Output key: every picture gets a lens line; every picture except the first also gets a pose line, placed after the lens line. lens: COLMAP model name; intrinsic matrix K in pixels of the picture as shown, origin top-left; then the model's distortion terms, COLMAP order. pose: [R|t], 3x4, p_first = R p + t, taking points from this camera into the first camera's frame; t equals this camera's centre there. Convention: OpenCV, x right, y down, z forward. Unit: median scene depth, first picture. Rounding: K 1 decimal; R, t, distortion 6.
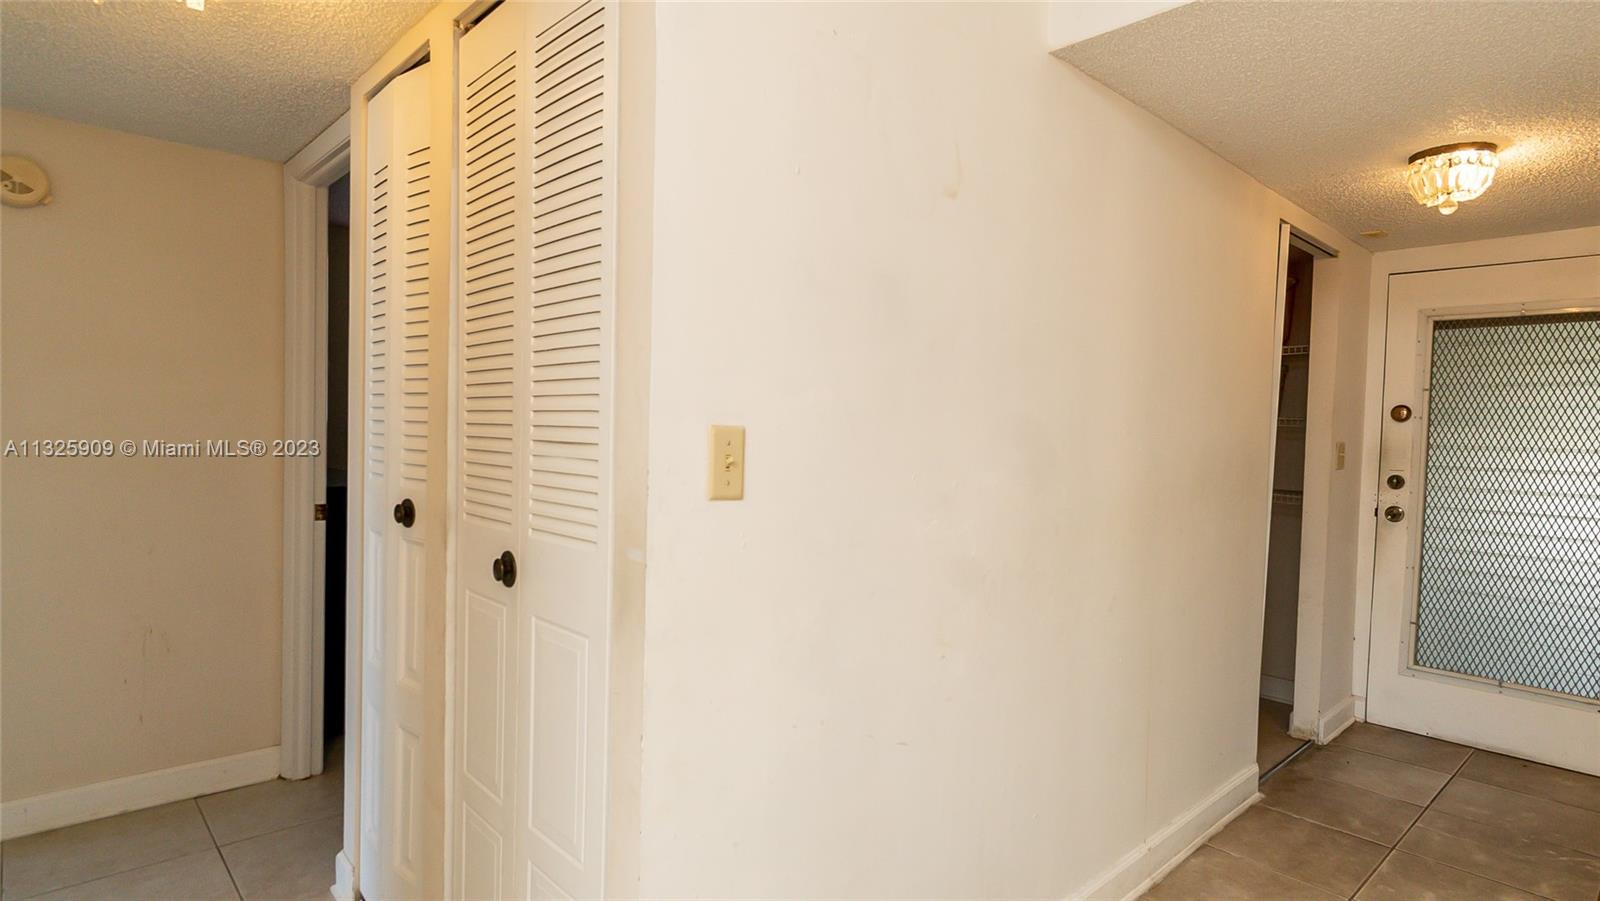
lens RADIAL K [[859.1, 0, 794.8], [0, 859.1, 452.2], [0, 0, 1]] dist [0.004436, 0.000546]
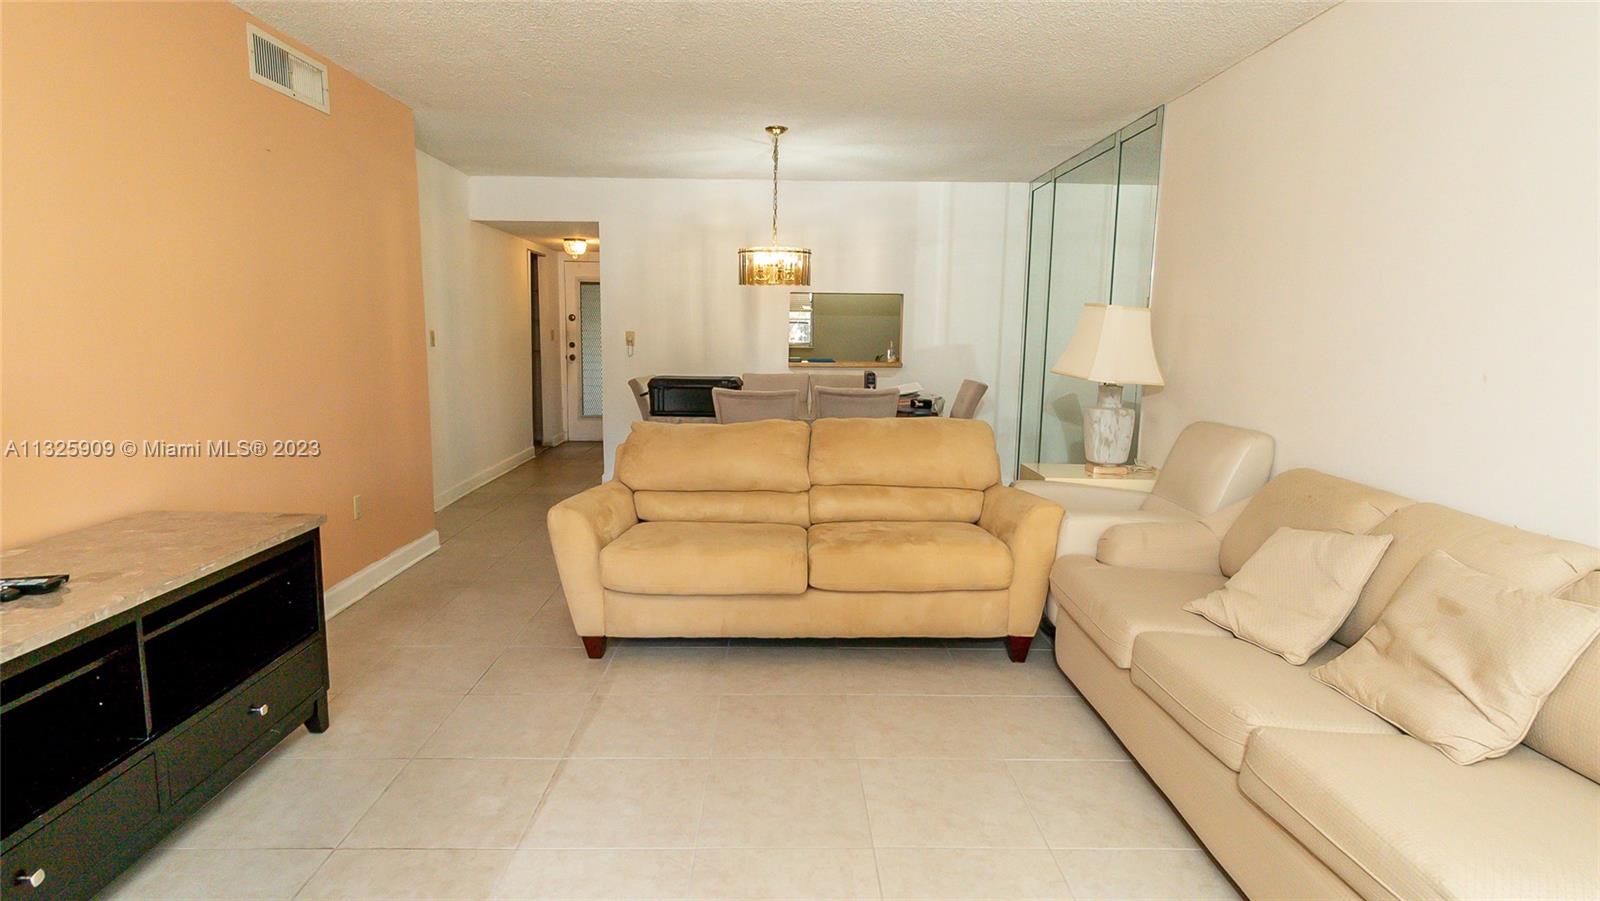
lens RADIAL K [[859.1, 0, 794.8], [0, 859.1, 452.2], [0, 0, 1]] dist [0.004436, 0.000546]
pose [[0.667032, -0.127635, 0.734014, -0.776481], [0.033024, 0.989313, 0.142017, 0.009438], [-0.744297, -0.070490, 0.664119, -1.213071]]
